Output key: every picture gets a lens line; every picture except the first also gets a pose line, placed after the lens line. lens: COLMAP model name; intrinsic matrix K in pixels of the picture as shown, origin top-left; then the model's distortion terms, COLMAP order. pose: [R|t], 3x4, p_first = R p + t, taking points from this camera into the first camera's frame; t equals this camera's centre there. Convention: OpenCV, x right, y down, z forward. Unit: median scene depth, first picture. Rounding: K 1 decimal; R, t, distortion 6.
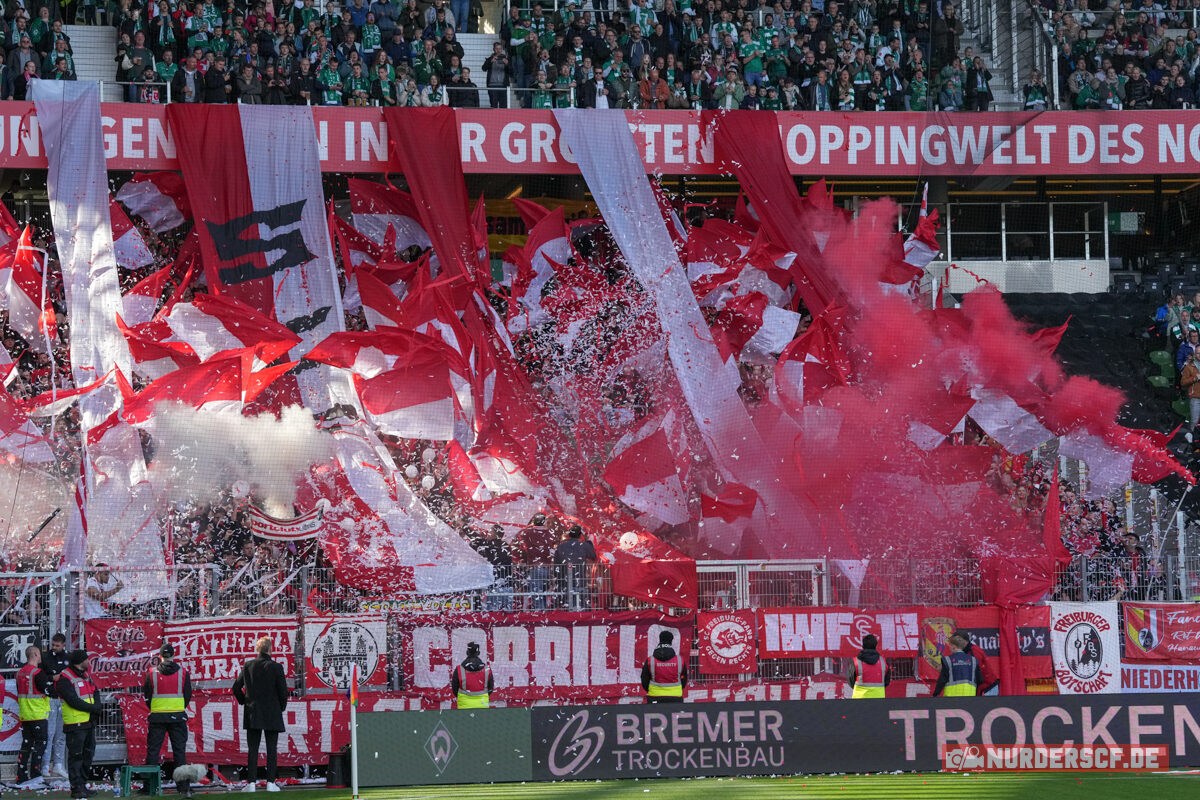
lens RADIAL K [[3347.6, 0, 593.4], [0, 3347.6, 386.5], [0, 0, 1]] dist [0.363490, 0.000000]
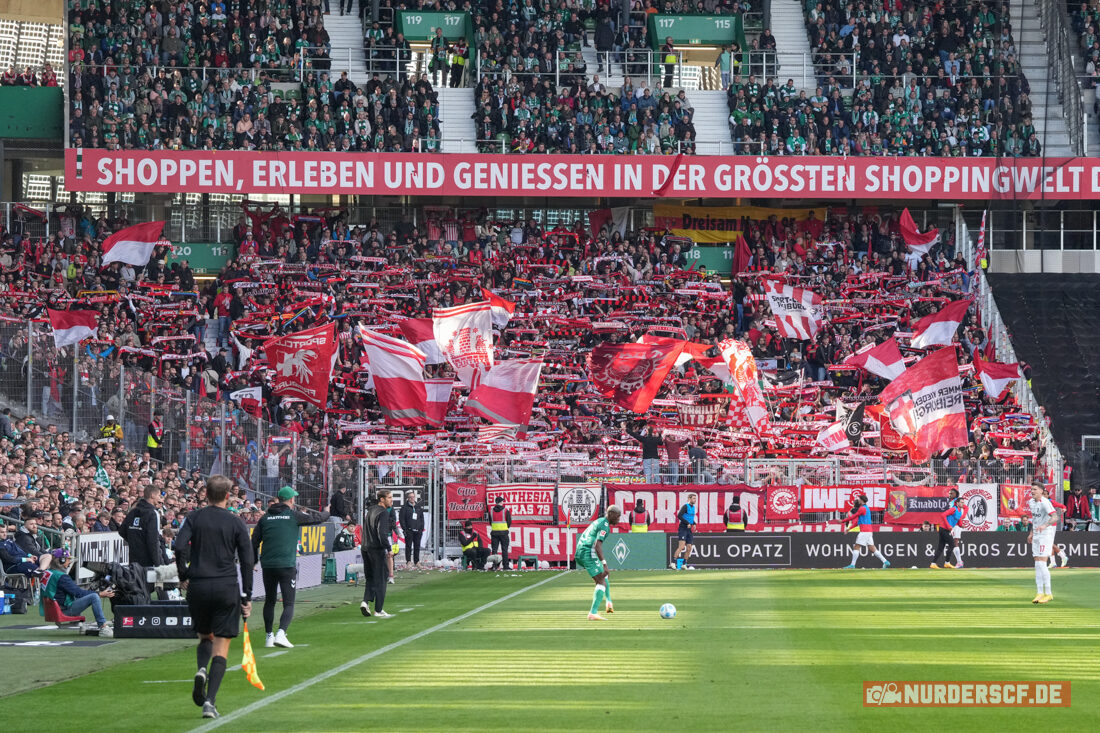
lens RADIAL K [[3110.1, 0, 648.9], [0, 3110.1, 360.4], [0, 0, 1]] dist [0.227157, 0.000000]
pose [[0.996161, 0.016665, -0.085936, 0.069062], [-0.013898, 0.999369, 0.032695, -0.035916], [0.086426, -0.031375, 0.995764, -0.449570]]
